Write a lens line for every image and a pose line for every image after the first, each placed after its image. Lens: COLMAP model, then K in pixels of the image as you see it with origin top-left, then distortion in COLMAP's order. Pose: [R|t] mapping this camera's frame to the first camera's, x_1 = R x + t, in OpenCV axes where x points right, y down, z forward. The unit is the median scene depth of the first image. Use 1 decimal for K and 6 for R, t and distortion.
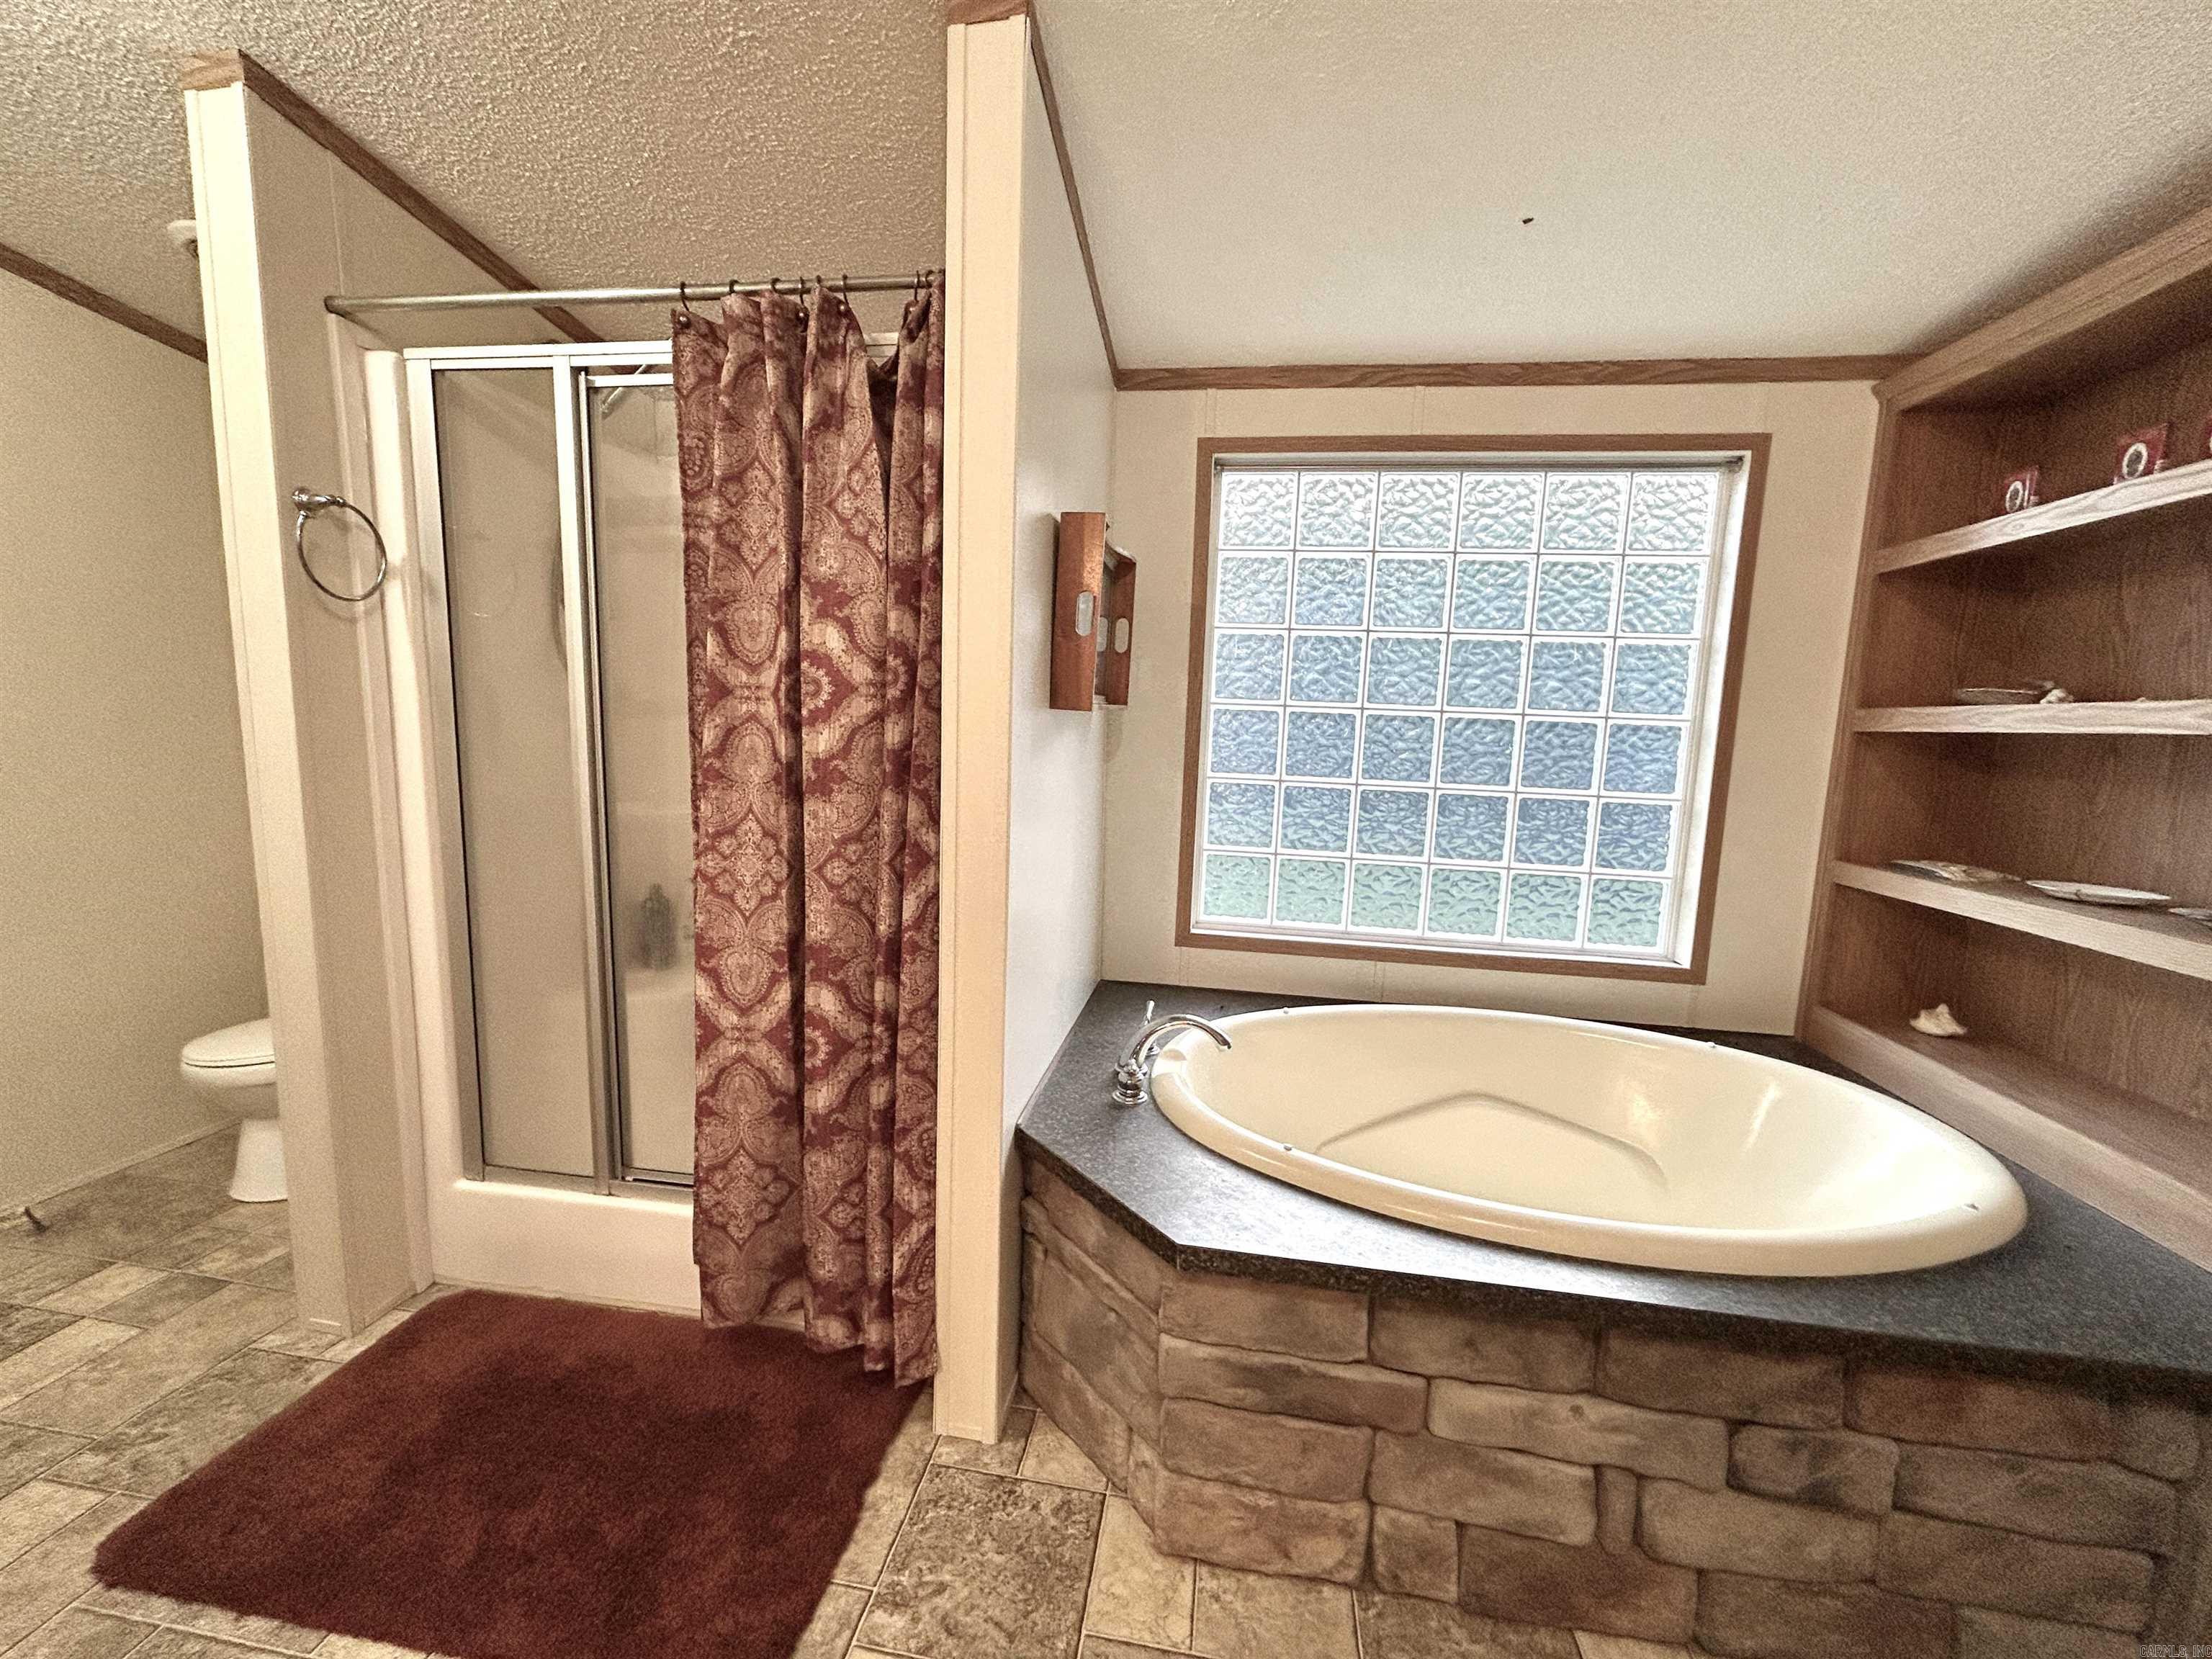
lens RADIAL K [[893.5, 0, 1103.2], [0, 893.5, 830.8], [0, 0, 1]] dist [-0.000955, 0.000246]
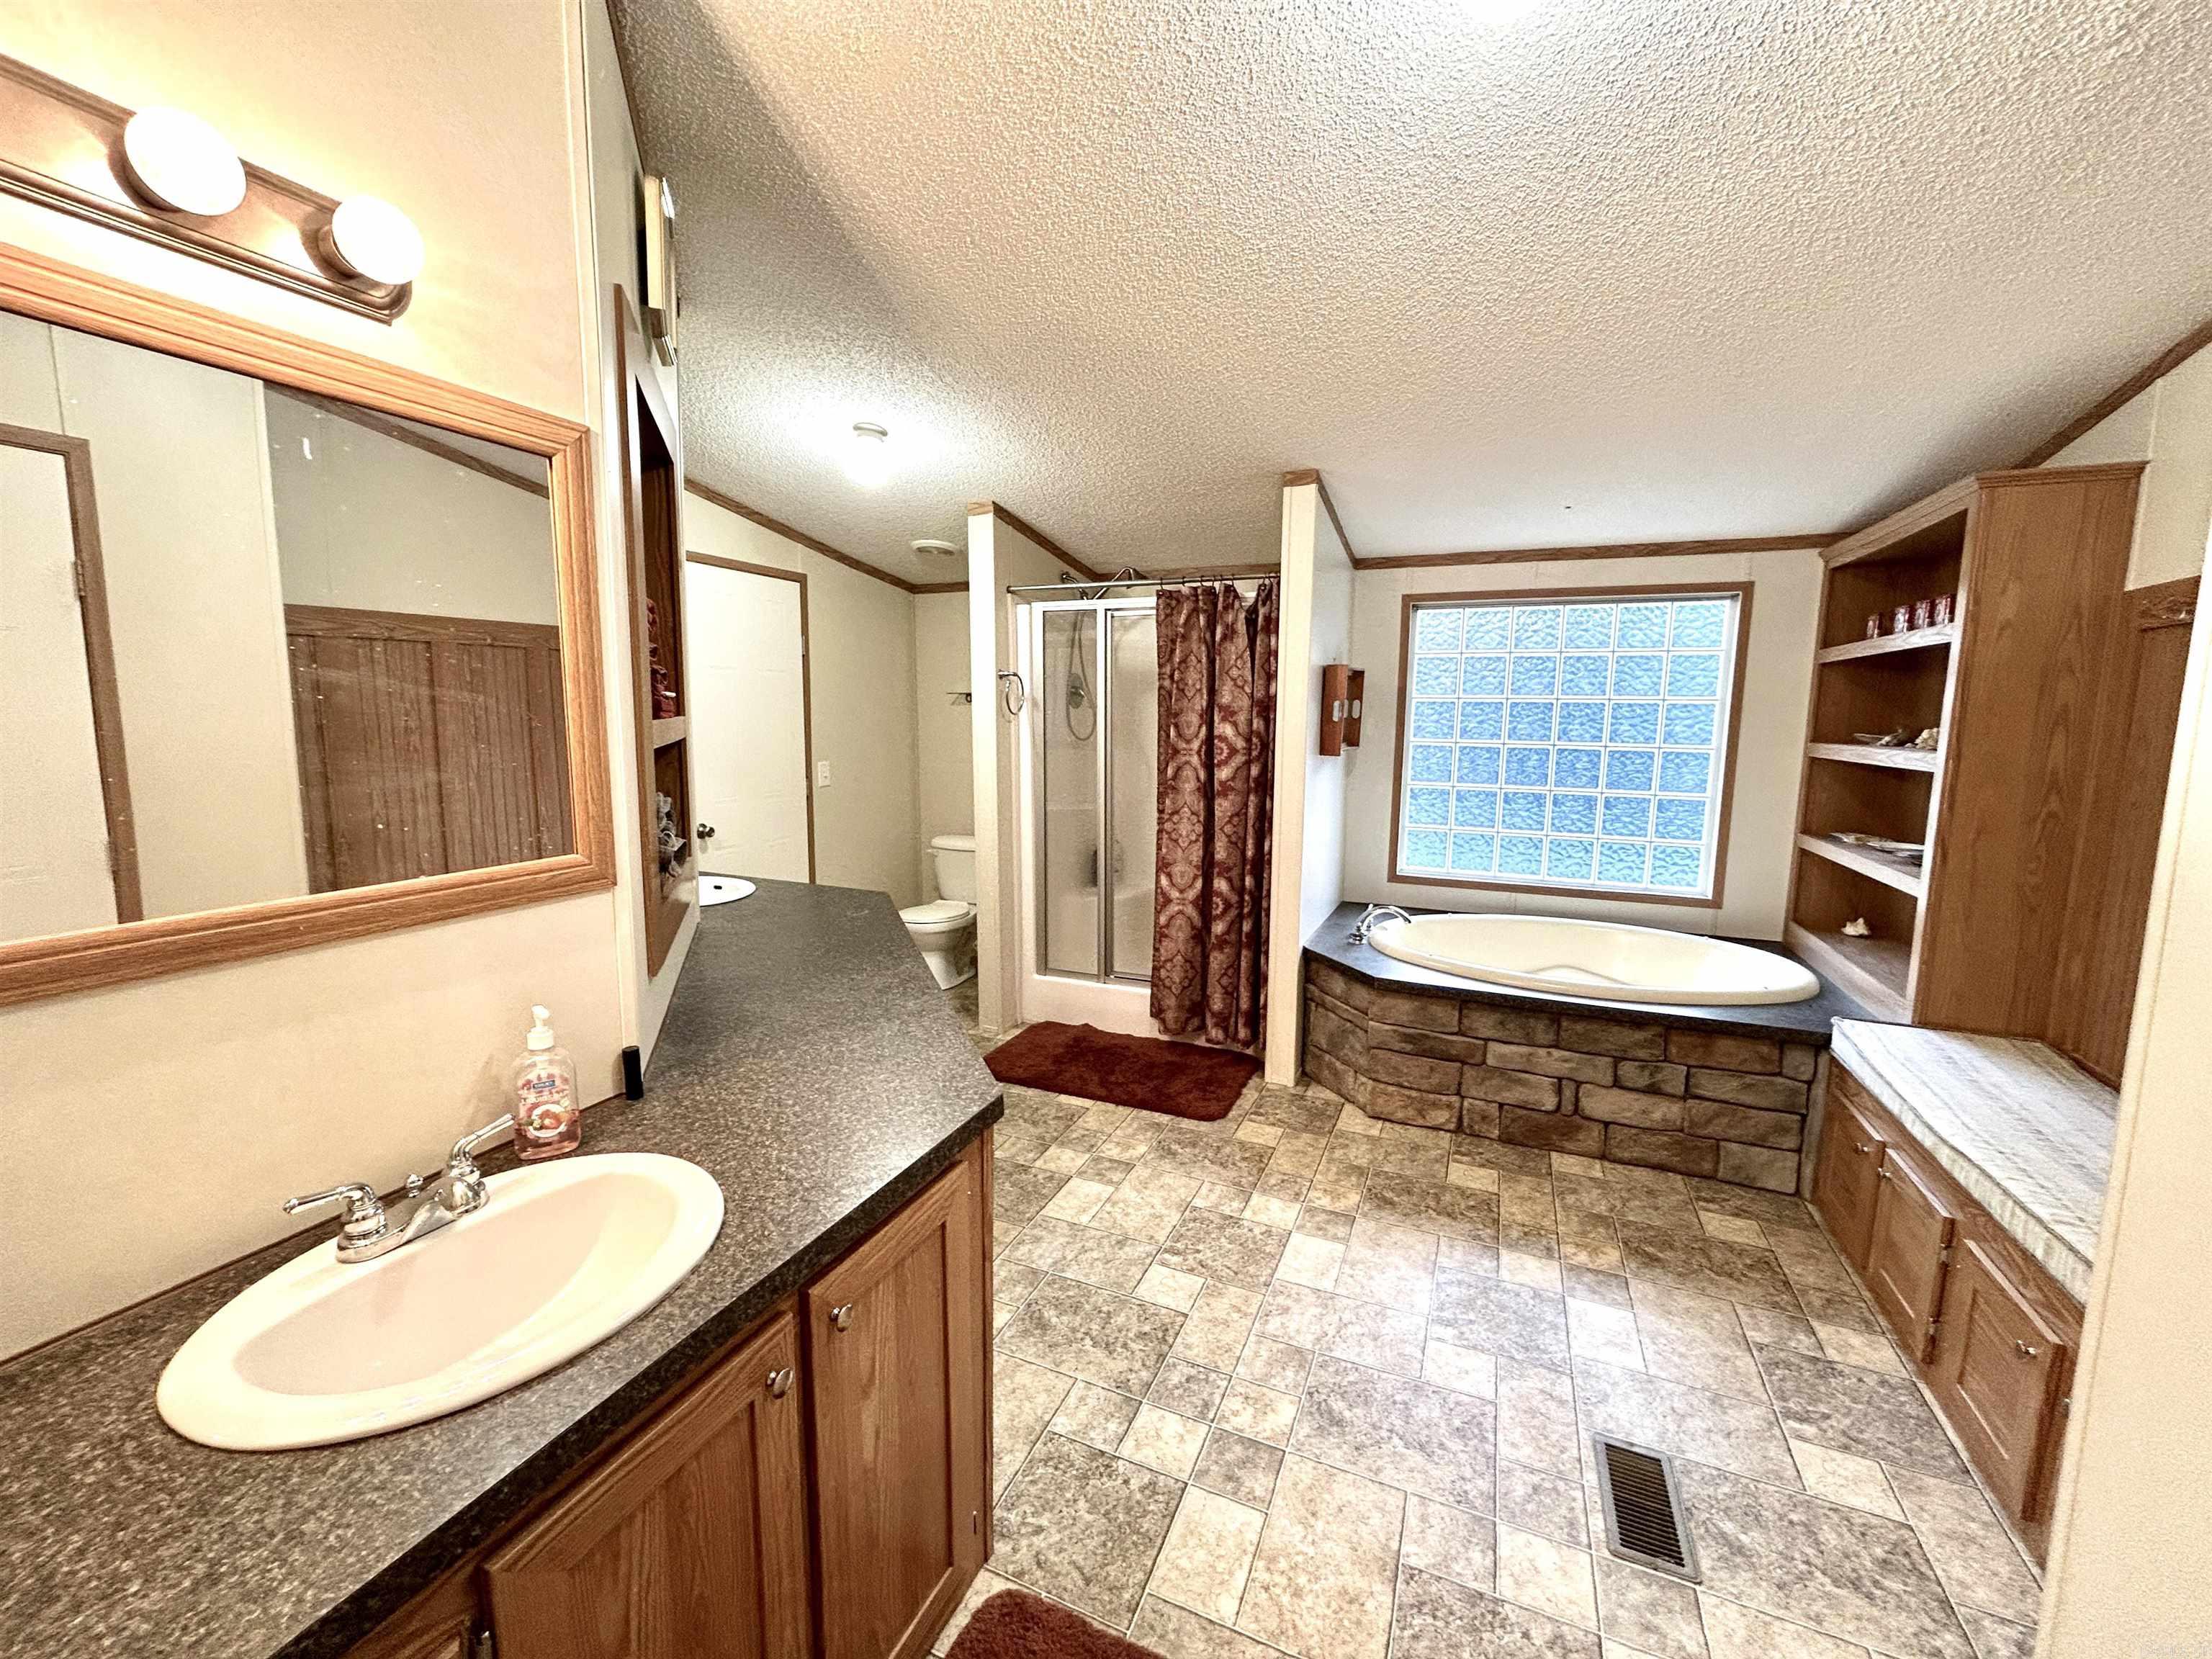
lens RADIAL K [[887.6, 0, 1100.9], [0, 887.6, 837.2], [0, 0, 1]] dist [-0.010968, 0.000064]
pose [[0.965411, 0.008771, -0.260586, -0.013033], [-0.005954, 0.999915, 0.011598, 0.038317], [0.260666, -0.009645, 0.965381, -1.226269]]
